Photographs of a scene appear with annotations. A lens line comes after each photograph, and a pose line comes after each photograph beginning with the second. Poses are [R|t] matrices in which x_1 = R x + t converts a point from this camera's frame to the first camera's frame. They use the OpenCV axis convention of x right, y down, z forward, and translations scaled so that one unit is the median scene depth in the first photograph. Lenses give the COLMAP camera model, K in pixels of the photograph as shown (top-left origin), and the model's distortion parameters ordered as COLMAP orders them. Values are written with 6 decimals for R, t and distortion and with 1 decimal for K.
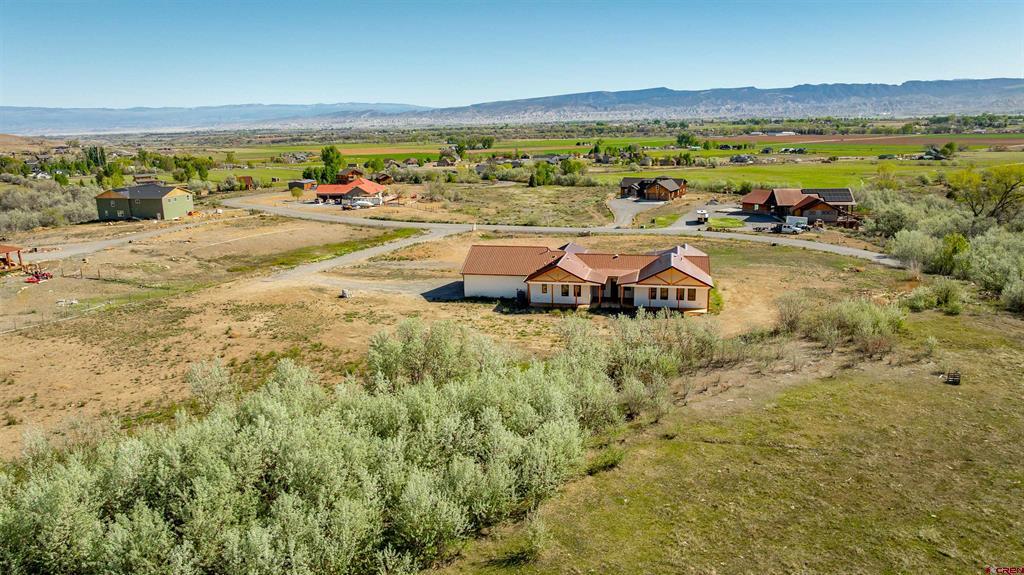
lens RADIAL K [[725.4, 0, 510.3], [0, 725.4, 285.4], [0, 0, 1]] dist [-0.026474, 0.018927]
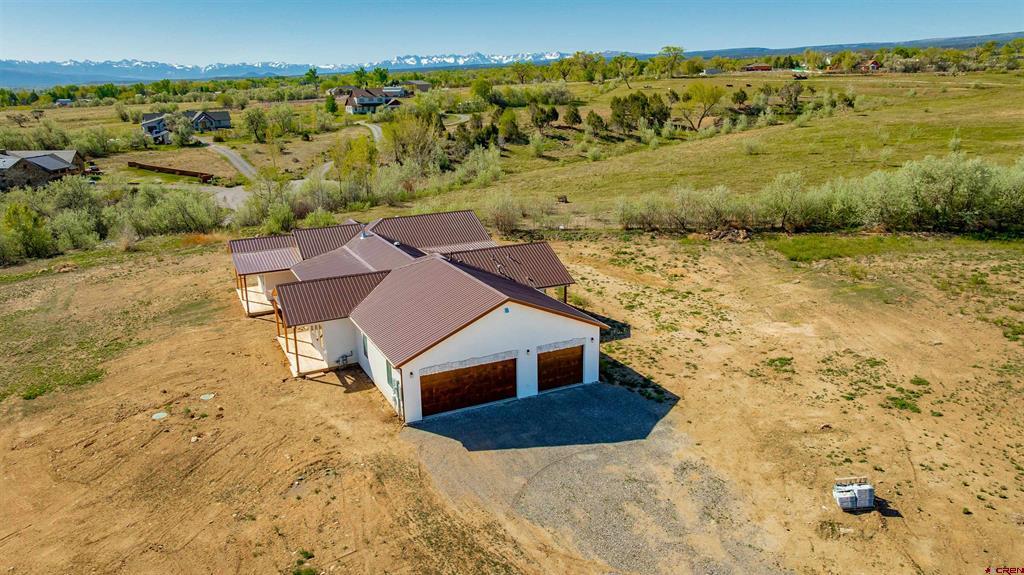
lens RADIAL K [[725.4, 0, 510.3], [0, 725.4, 285.4], [0, 0, 1]] dist [-0.026474, 0.018927]
pose [[-0.624973, -0.181590, 0.759233, -0.162864], [0.205227, 0.900140, 0.384227, -0.099153], [-0.753187, 0.395946, -0.525296, 0.578603]]
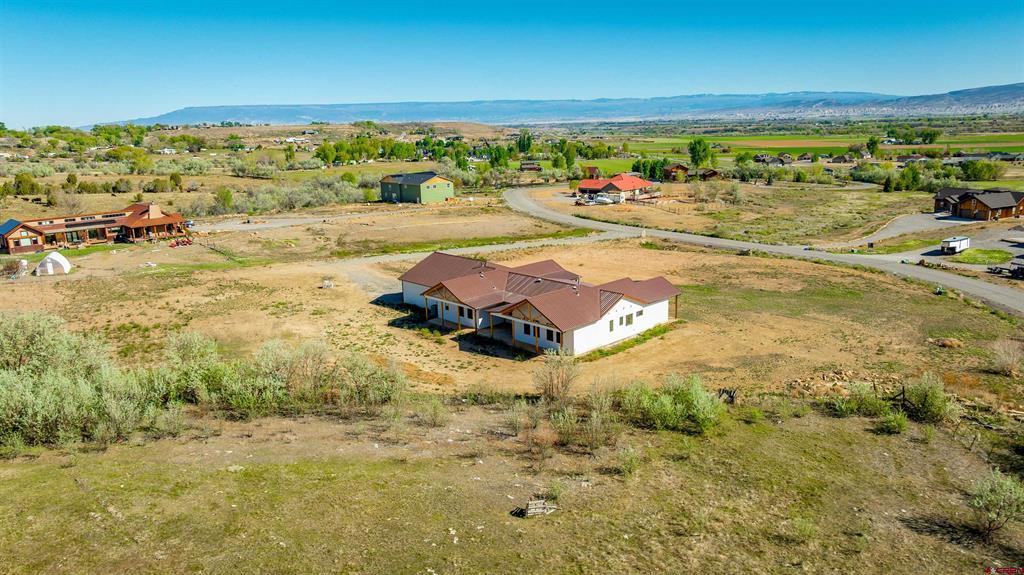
lens RADIAL K [[725.4, 0, 510.3], [0, 725.4, 285.4], [0, 0, 1]] dist [-0.026474, 0.018927]
pose [[0.833046, 0.123196, -0.539311, 0.274365], [-0.116068, 0.992112, 0.047346, -0.033352], [0.540890, 0.023155, 0.840775, 0.113258]]
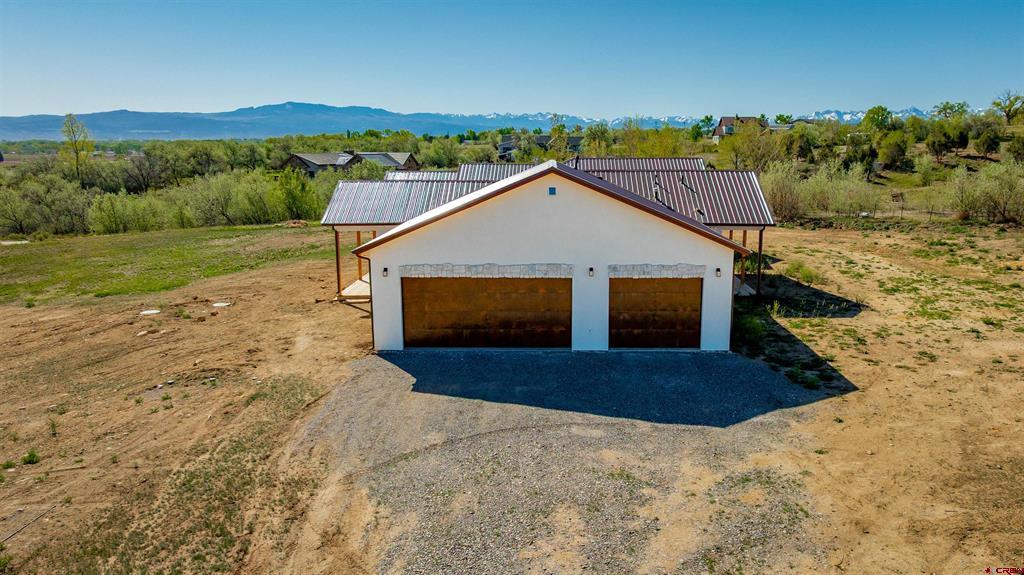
lens RADIAL K [[808.1, 0, 557.2], [0, 808.1, 289.6], [0, 0, 1]] dist [-0.023883, 0.001554]
pose [[-0.222307, -0.155848, 0.962440, -0.145128], [0.225101, 0.952267, 0.206195, -0.034120], [-0.948635, 0.262485, -0.176614, 0.510410]]
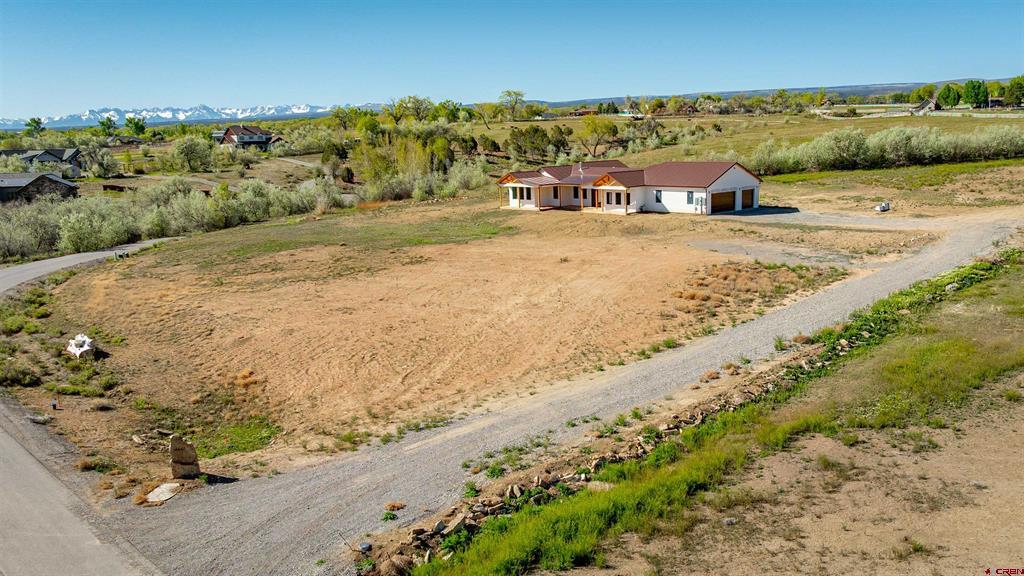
lens RADIAL K [[851.2, 0, 588.2], [0, 851.2, 292.0], [0, 0, 1]] dist [-0.037322, 0.045769]
pose [[-0.867845, -0.052042, 0.494102, -0.201732], [0.151726, 0.919229, 0.363313, -0.151955], [-0.473101, 0.390268, -0.789853, 0.952823]]
